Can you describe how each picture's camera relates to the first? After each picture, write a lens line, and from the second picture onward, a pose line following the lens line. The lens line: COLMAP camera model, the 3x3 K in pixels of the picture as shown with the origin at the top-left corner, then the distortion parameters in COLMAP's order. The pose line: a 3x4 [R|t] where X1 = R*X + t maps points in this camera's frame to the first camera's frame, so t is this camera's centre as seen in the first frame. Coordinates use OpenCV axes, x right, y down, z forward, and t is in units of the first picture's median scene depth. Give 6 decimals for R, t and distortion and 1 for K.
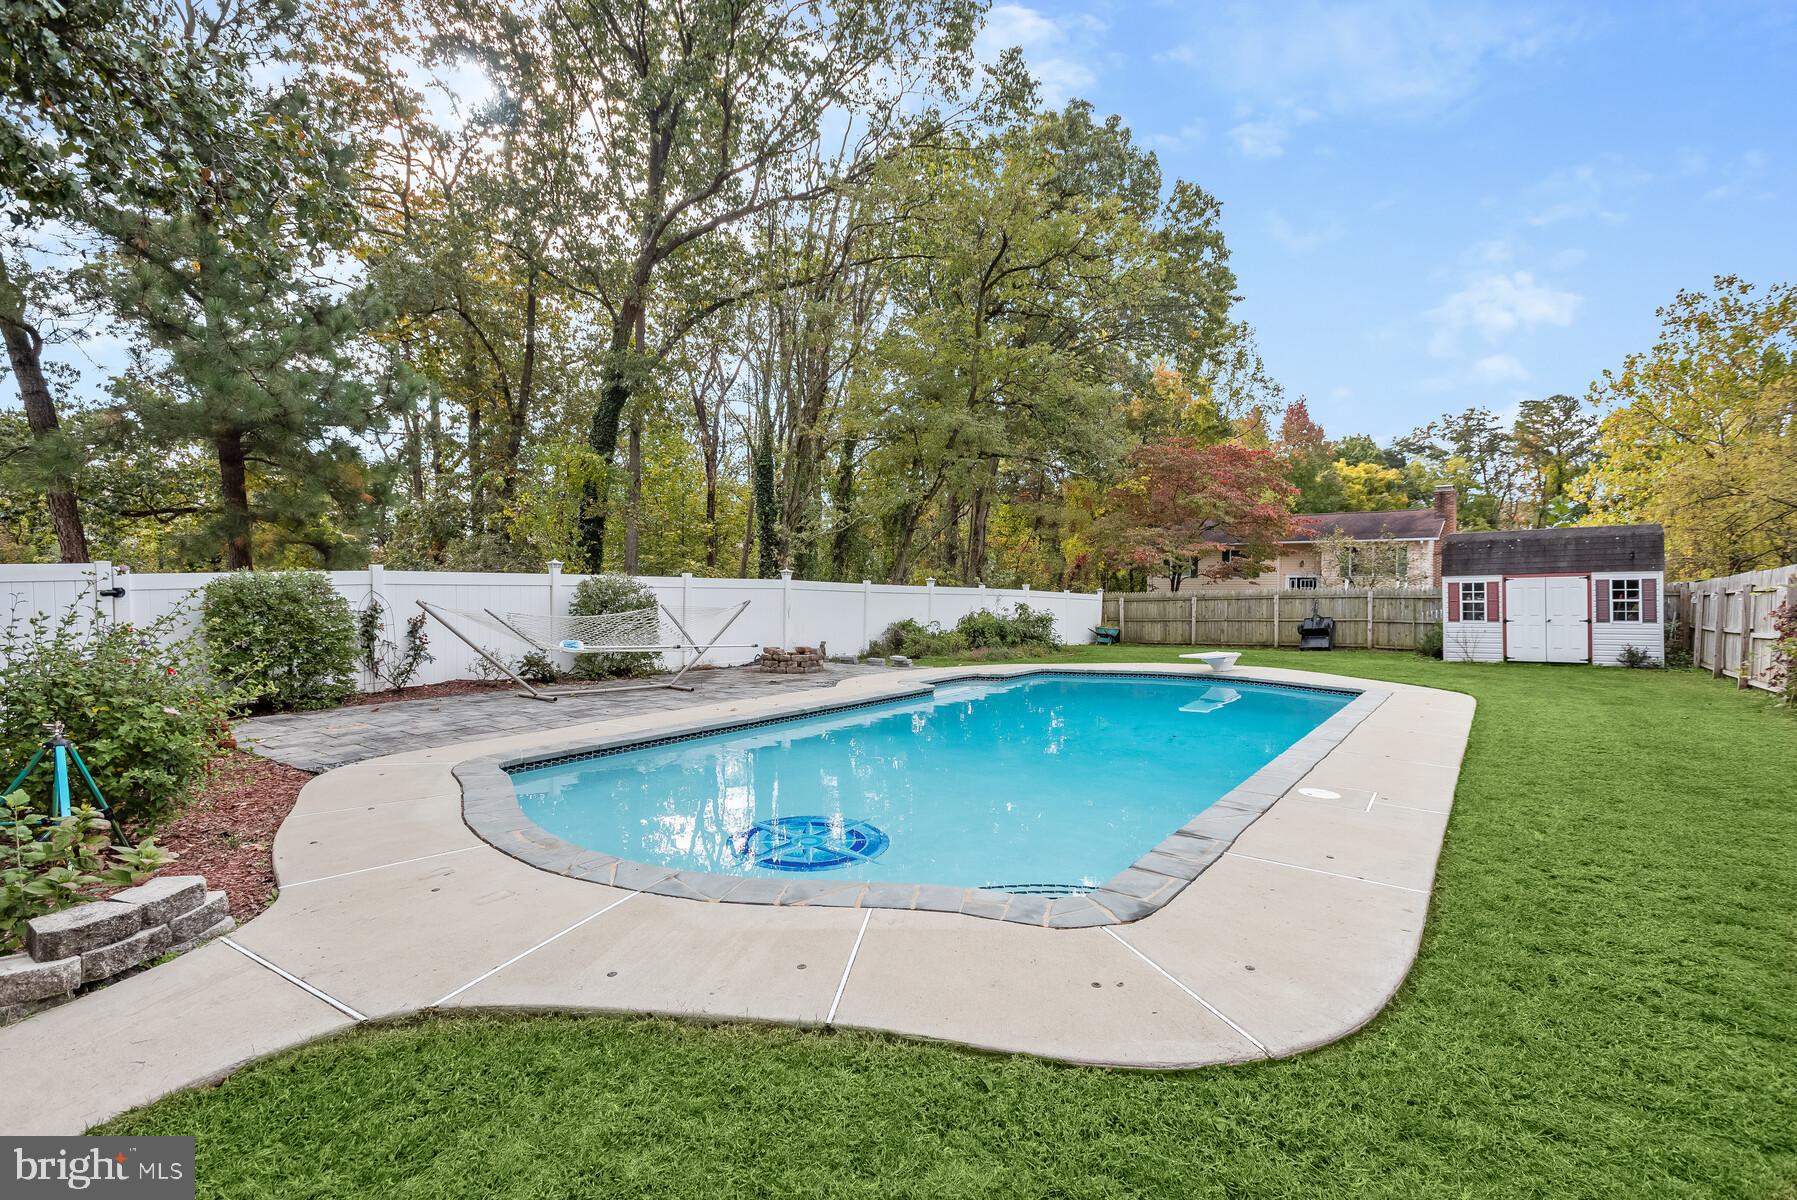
lens RADIAL K [[841.4, 0, 898.5], [0, 841.4, 600.0], [0, 0, 1]] dist [0.015298, 0.000354]
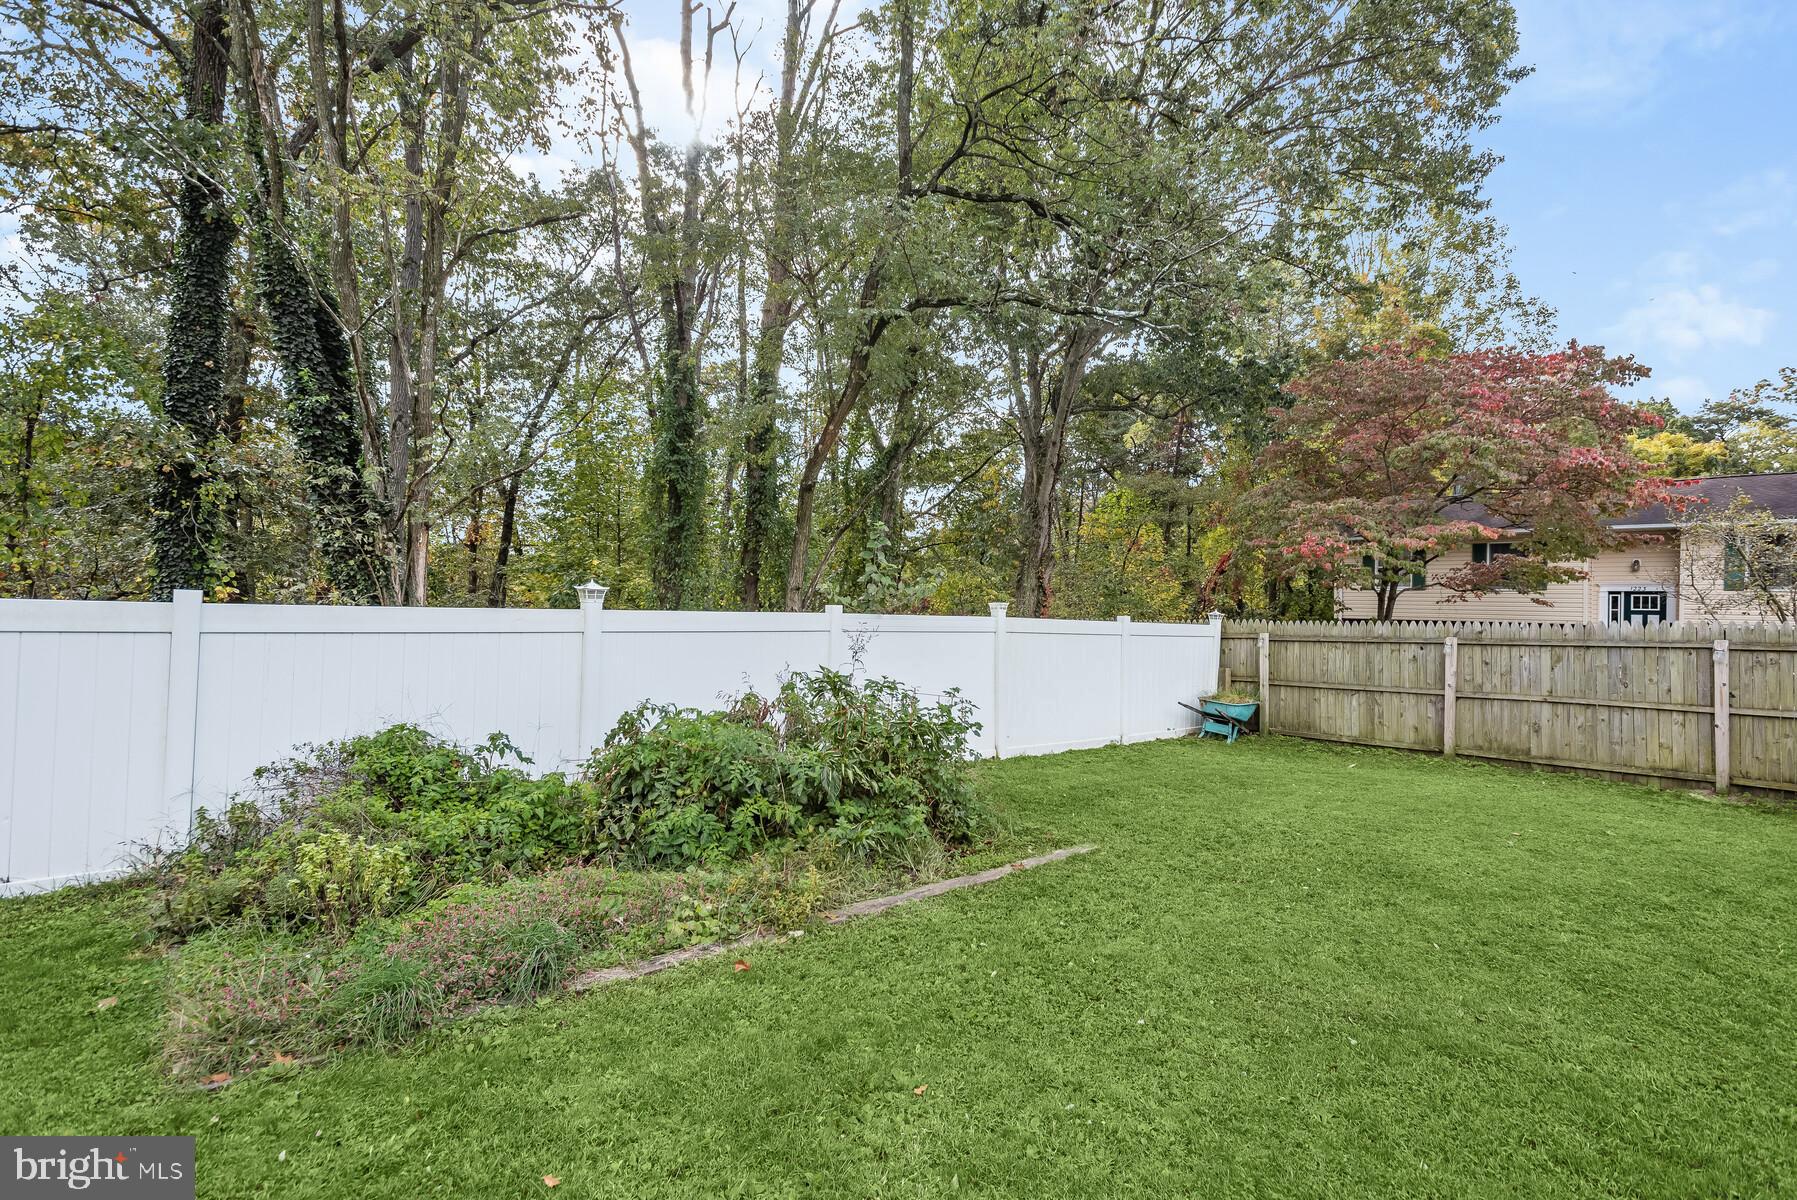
lens RADIAL K [[841.4, 0, 898.5], [0, 841.4, 600.0], [0, 0, 1]] dist [0.015298, 0.000354]
pose [[0.981069, 0.010238, -0.193389, 0.123356], [-0.012281, 0.999881, -0.009369, -0.010436], [0.193270, 0.011567, 0.981077, 0.401084]]
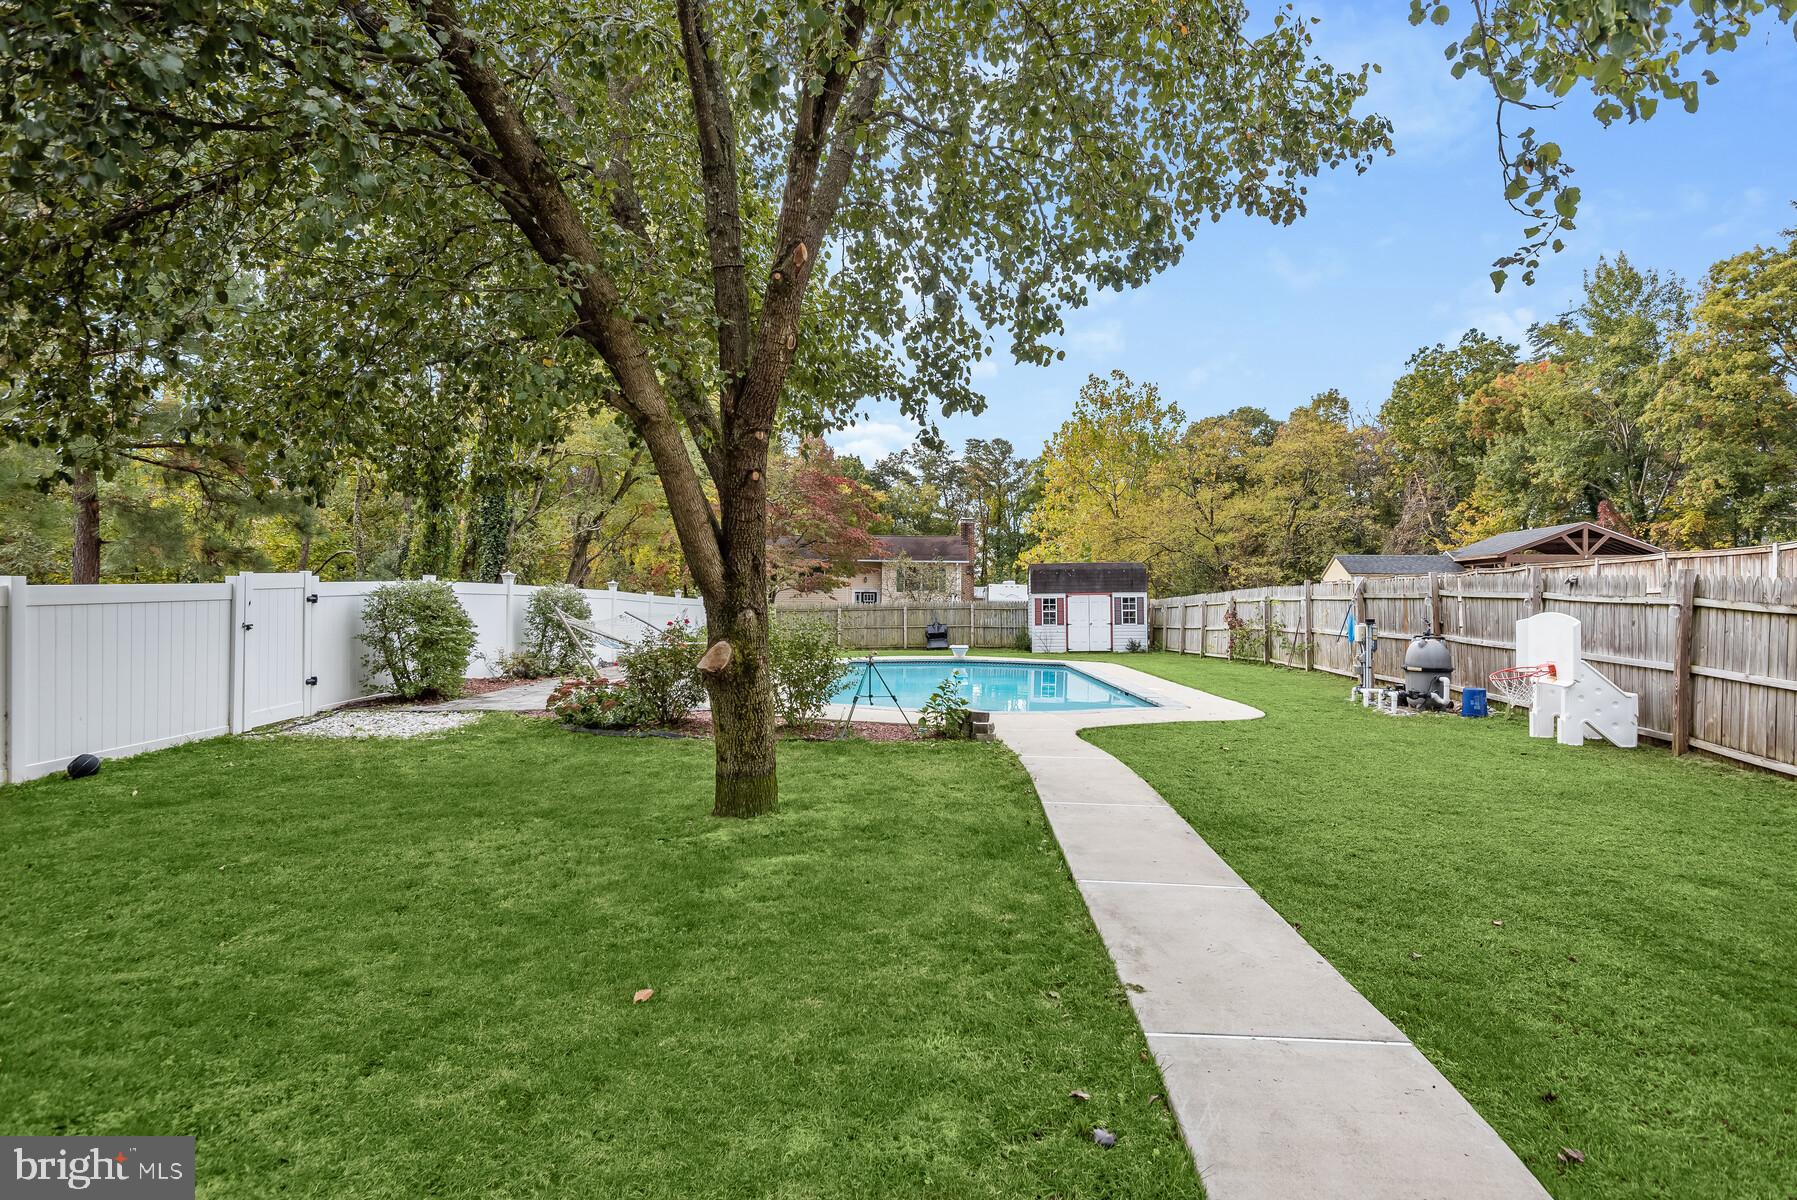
lens RADIAL K [[981.3, 0, 898.5], [0, 981.3, 600.0], [0, 0, 1]] dist [0.017947, -0.000298]
pose [[0.830027, 0.007592, 0.557671, -0.246379], [0.000004, 0.999907, -0.013618, 0.002708], [-0.557723, 0.011306, 0.829950, -0.129743]]
